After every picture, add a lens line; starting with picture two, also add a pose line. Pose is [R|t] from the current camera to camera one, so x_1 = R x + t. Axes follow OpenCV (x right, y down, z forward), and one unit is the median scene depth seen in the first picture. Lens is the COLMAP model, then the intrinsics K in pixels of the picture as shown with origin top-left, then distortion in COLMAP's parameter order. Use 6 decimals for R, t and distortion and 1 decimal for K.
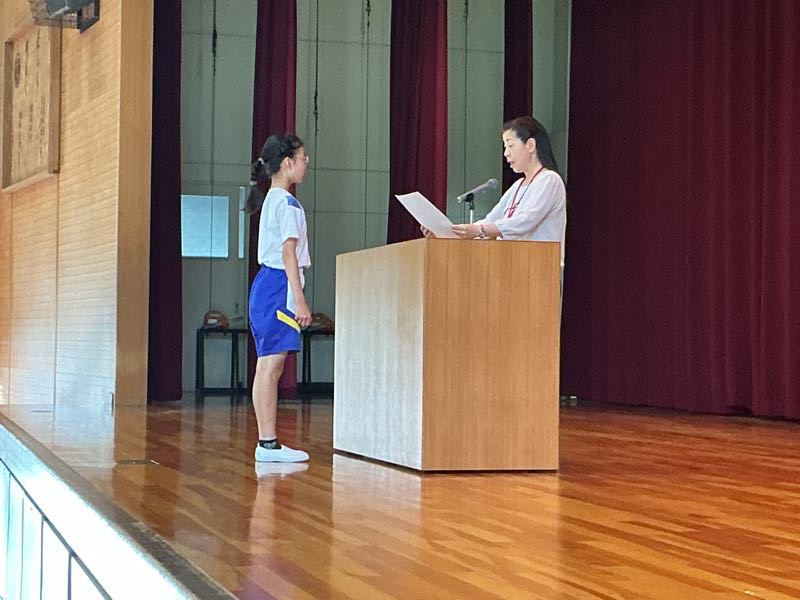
lens RADIAL K [[1724.3, 0, 400.0], [0, 1724.3, 300.0], [0, 0, 1]] dist [0.037376, 0.443660]
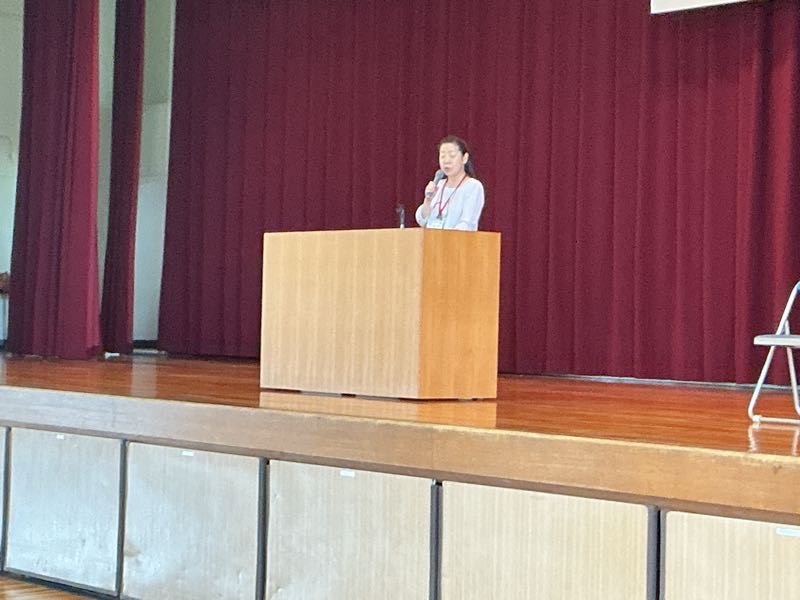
lens RADIAL K [[1838.2, 0, 400.0], [0, 1838.2, 300.0], [0, 0, 1]] dist [0.063642, -0.004398]
pose [[0.907836, 0.010318, 0.419198, -0.504921], [-0.020170, 0.999615, 0.019077, -0.004764], [-0.418840, -0.025774, 0.907694, -0.247282]]
